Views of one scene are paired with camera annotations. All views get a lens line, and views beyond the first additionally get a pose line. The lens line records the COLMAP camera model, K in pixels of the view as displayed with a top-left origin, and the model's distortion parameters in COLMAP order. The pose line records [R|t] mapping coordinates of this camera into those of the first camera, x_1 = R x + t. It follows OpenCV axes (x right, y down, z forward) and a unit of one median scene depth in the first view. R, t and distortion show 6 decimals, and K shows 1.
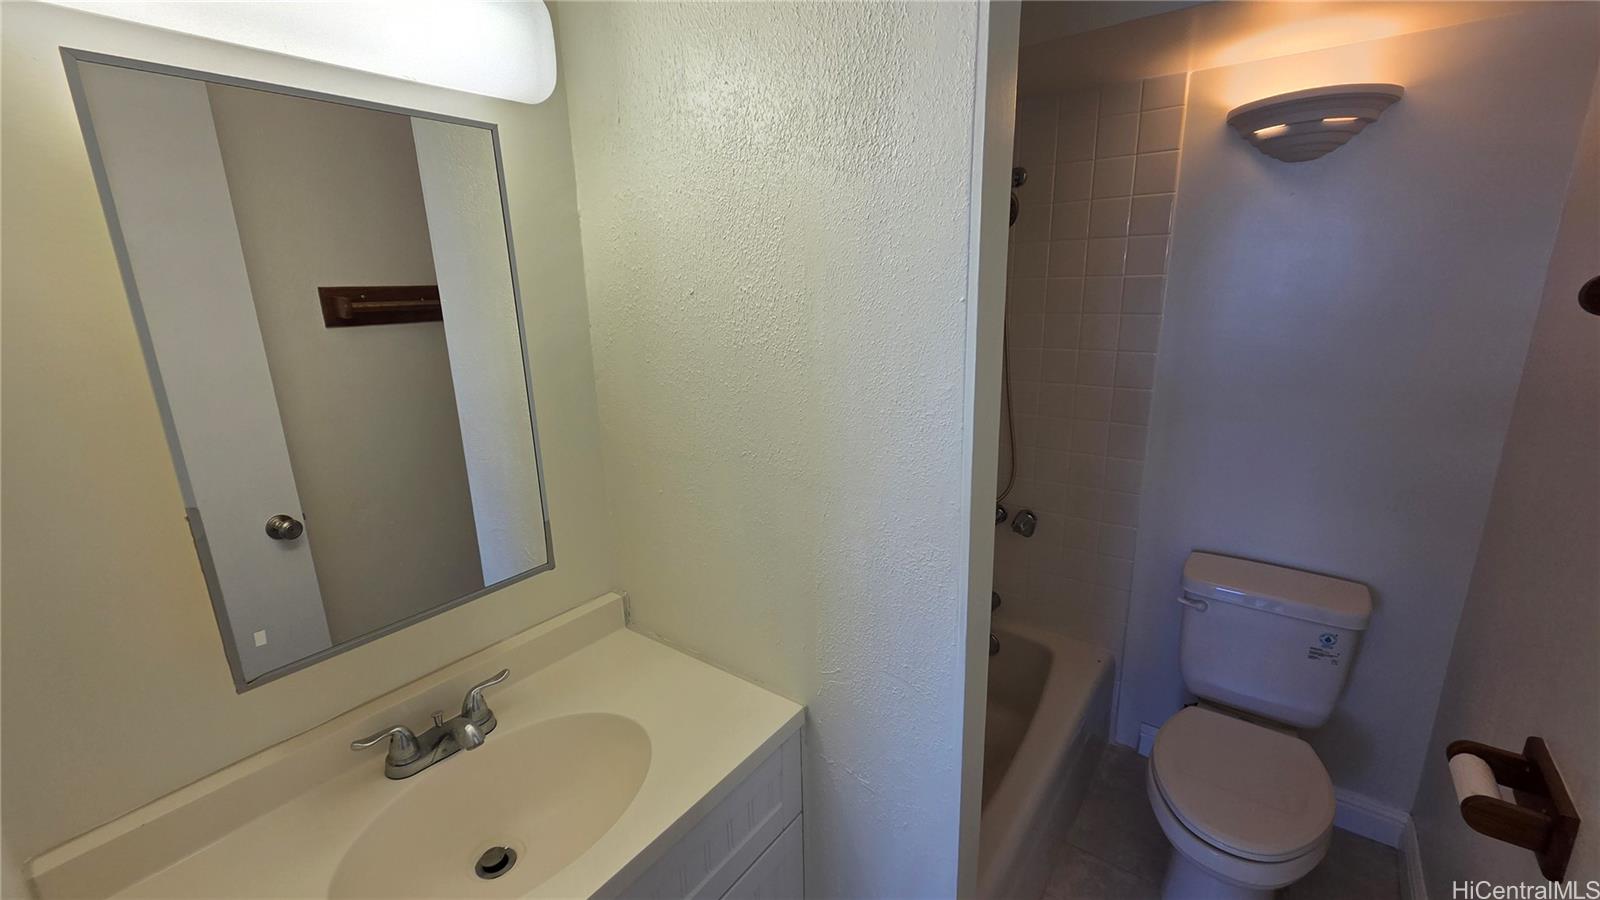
lens RADIAL K [[652.7, 0, 807.5], [0, 652.7, 449.3], [0, 0, 1]] dist [0.007174, -0.000501]
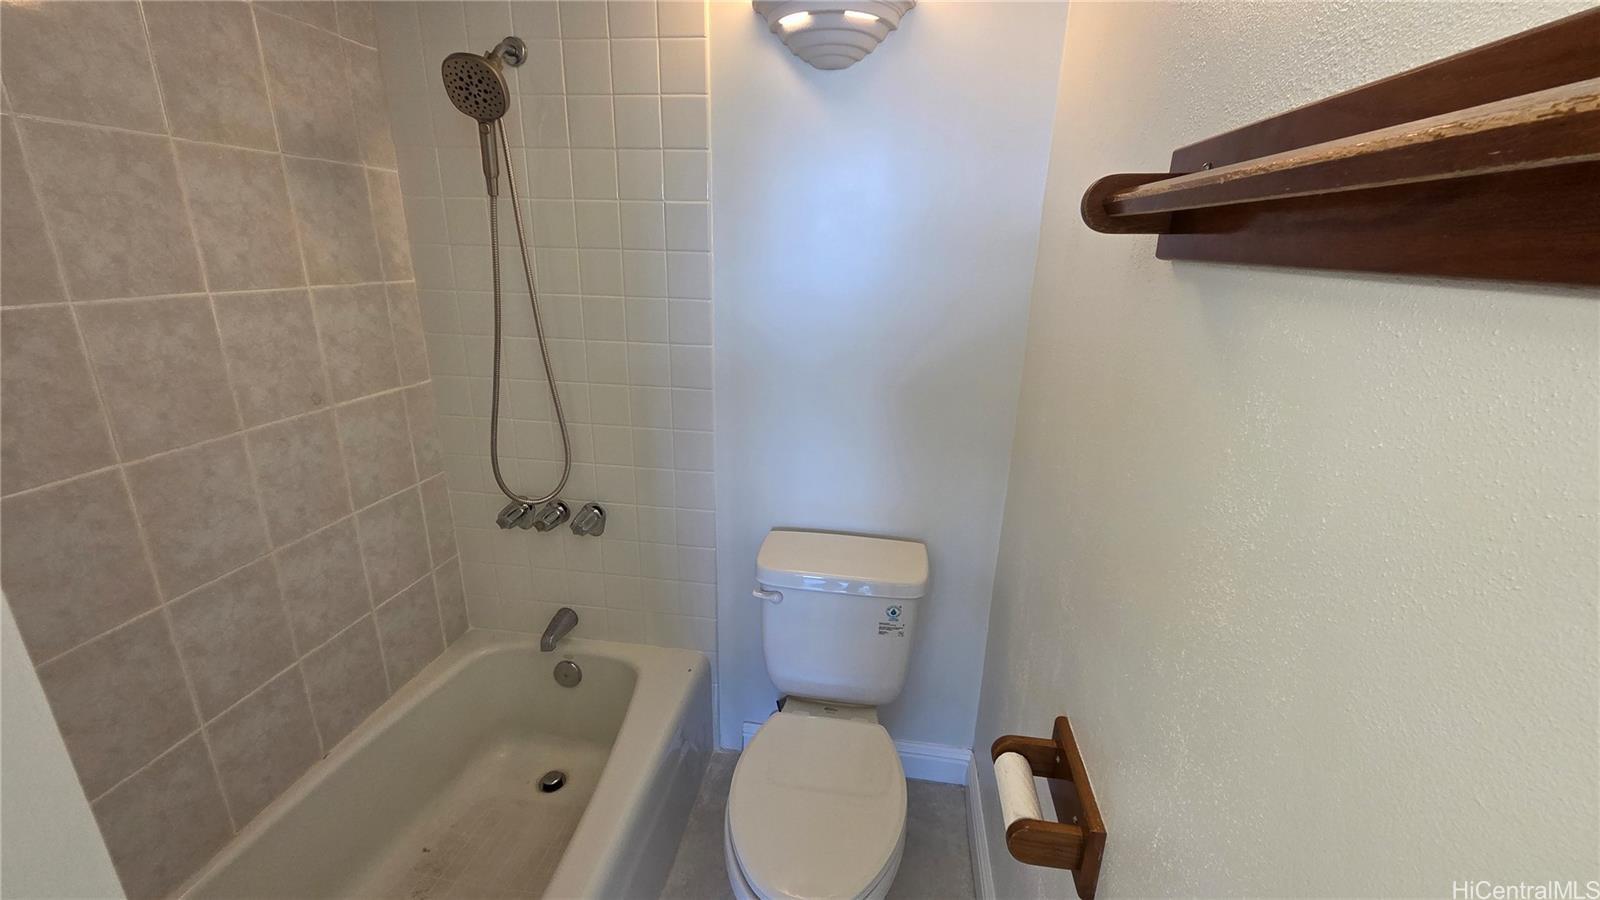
lens RADIAL K [[652.7, 0, 795.0], [0, 652.7, 450.6], [0, 0, 1]] dist [0.007174, -0.000501]
pose [[0.881655, -0.099539, 0.461277, 0.254295], [0.074228, 0.994584, 0.072748, -0.013612], [-0.466020, -0.029899, 0.884269, 0.243577]]
